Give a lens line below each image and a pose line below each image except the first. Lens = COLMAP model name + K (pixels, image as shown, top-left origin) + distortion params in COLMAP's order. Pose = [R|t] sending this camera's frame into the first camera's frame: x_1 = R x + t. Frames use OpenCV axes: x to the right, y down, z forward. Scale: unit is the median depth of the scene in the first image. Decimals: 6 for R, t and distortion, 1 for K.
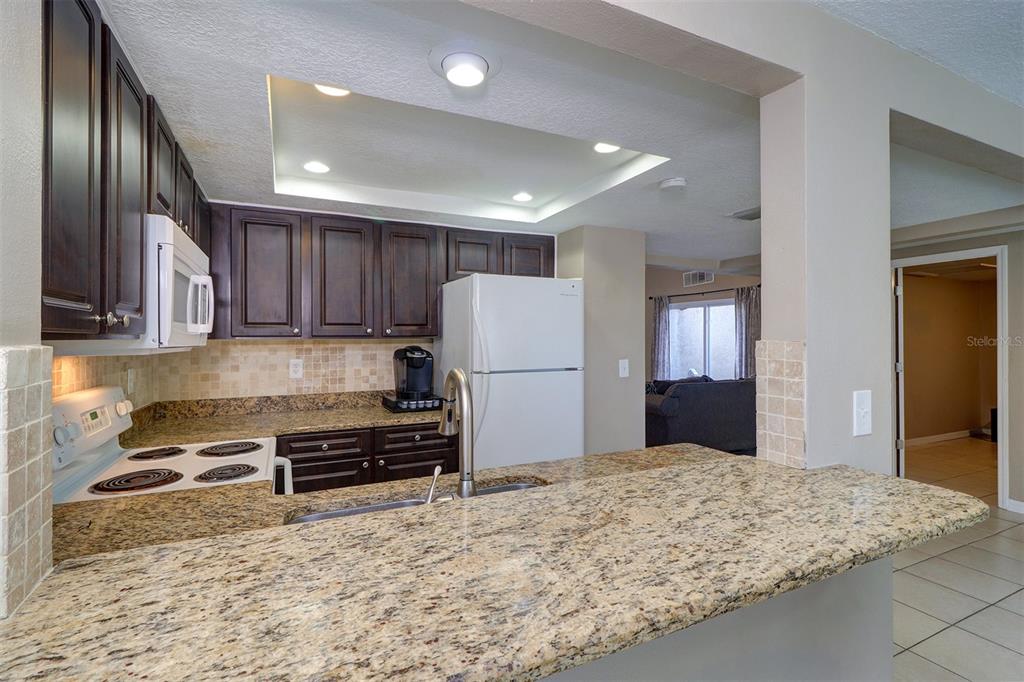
lens RADIAL K [[476.7, 0, 508.1], [0, 476.7, 333.4], [0, 0, 1]] dist [-0.001321, -0.000666]
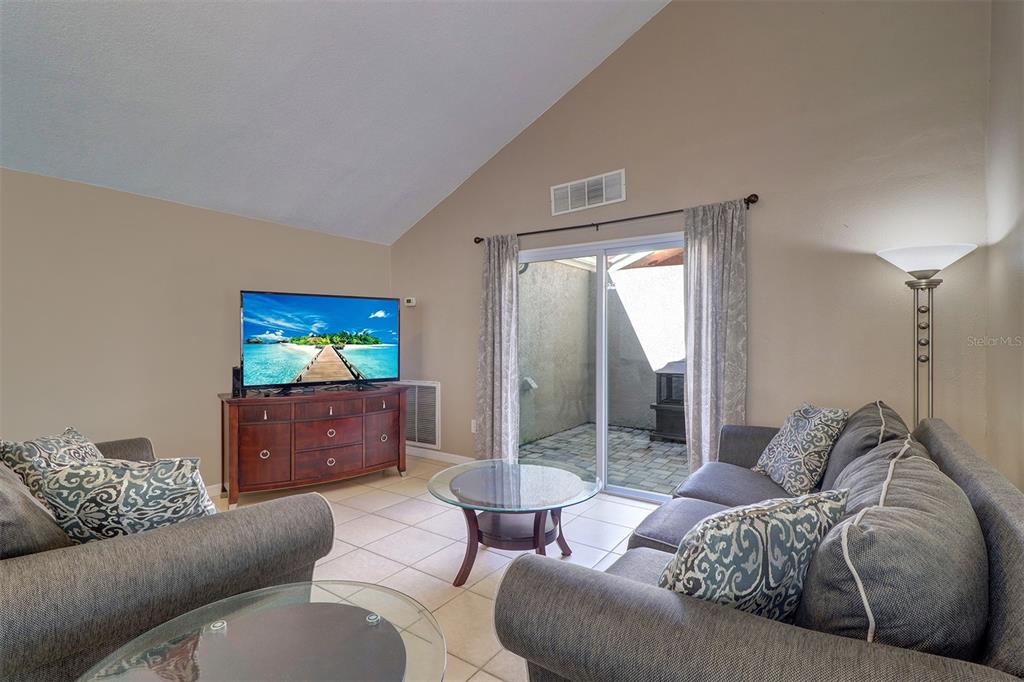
lens RADIAL K [[466.9, 0, 517.8], [0, 466.9, 335.7], [0, 0, 1]] dist [0.000365, 0.000013]
pose [[0.862281, 0.006210, 0.506392, 0.101561], [-0.010680, 0.999925, 0.005924, 0.024377], [-0.506318, -0.010516, 0.862283, 0.632588]]
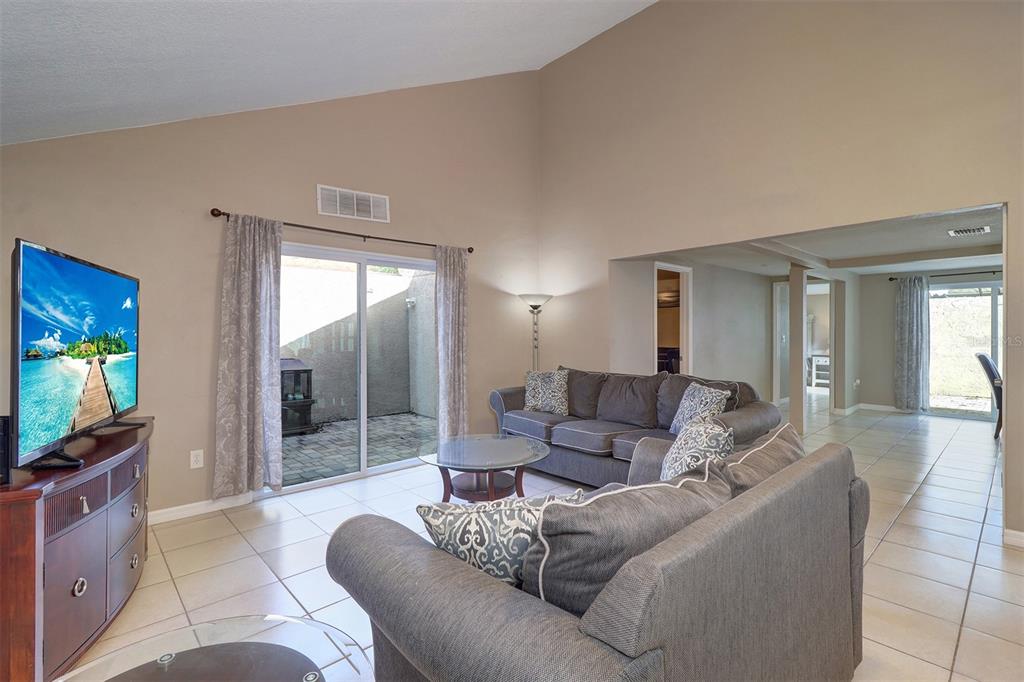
lens RADIAL K [[466.9, 0, 517.8], [0, 466.9, 335.7], [0, 0, 1]] dist [0.000365, 0.000013]
pose [[-0.315795, -0.000253, 0.948827, -0.144819], [-0.006906, 0.999974, -0.002032, 0.025845], [-0.948802, -0.007194, -0.315789, 1.001393]]
